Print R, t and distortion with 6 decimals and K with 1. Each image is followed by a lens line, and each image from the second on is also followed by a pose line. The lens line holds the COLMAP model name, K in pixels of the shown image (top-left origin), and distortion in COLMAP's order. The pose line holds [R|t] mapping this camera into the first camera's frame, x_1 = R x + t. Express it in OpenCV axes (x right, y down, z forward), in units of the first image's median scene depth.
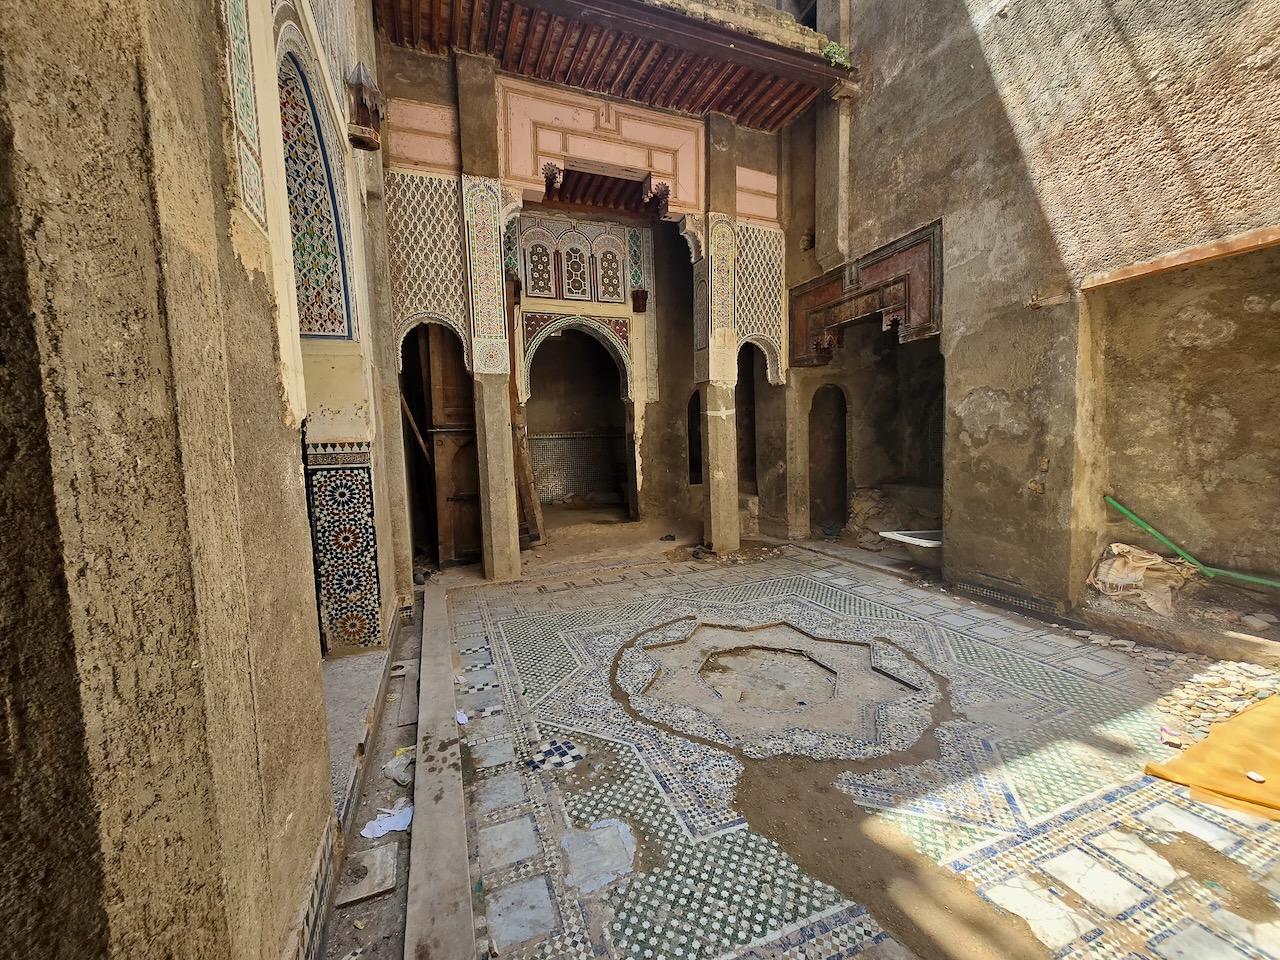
lens RADIAL K [[481.5, 0, 627.3], [0, 481.5, 486.9], [0, 0, 1]] dist [-0.000589, -0.000156]
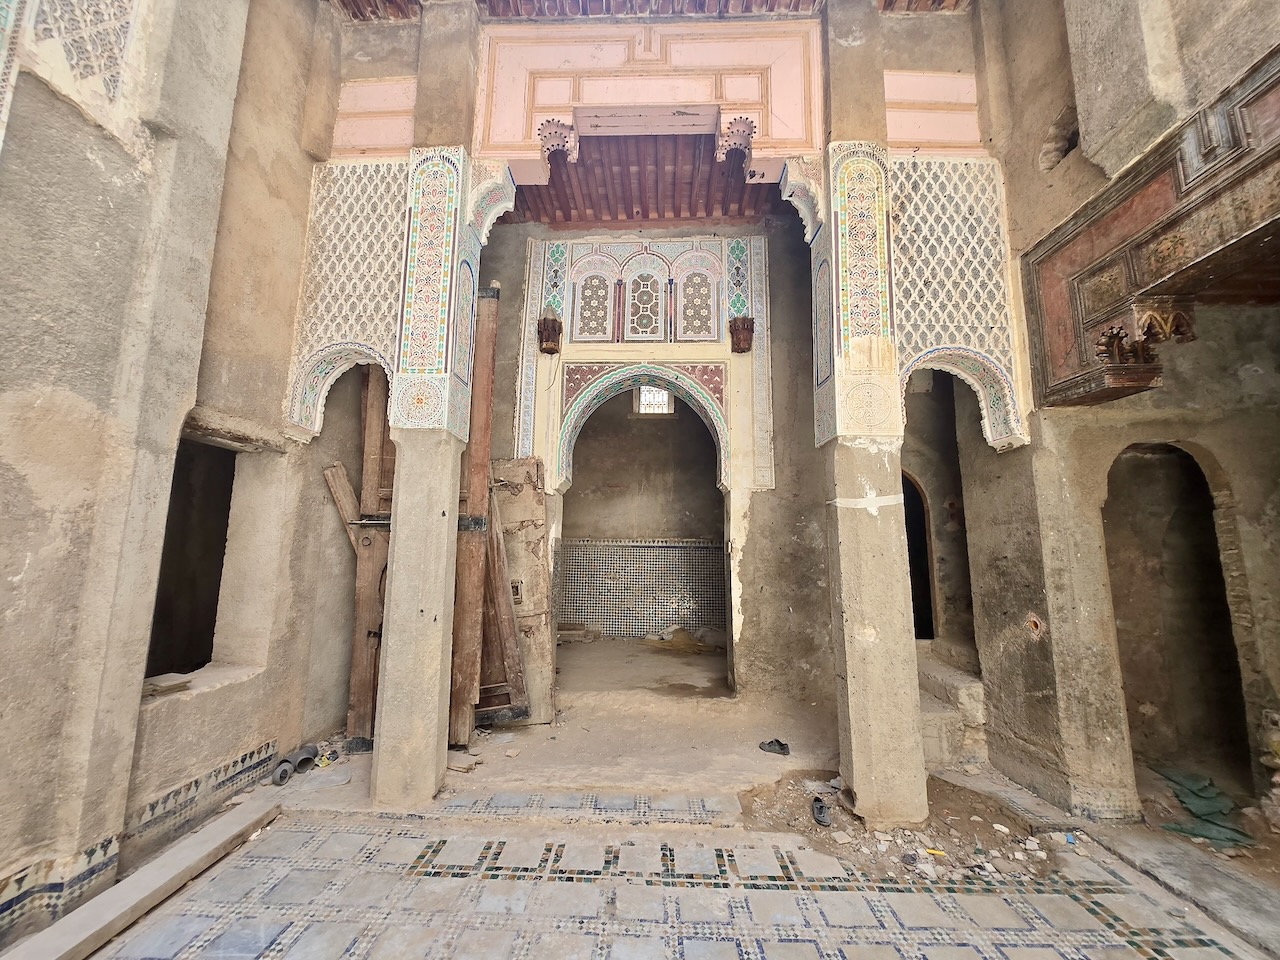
lens RADIAL K [[481.5, 0, 644.8], [0, 481.5, 490.6], [0, 0, 1]] dist [-0.000589, -0.000156]
pose [[0.925063, -0.005772, -0.379769, 0.185946], [-0.077960, 0.975709, -0.204730, -0.053144], [0.371726, 0.218995, 0.902142, 0.522245]]
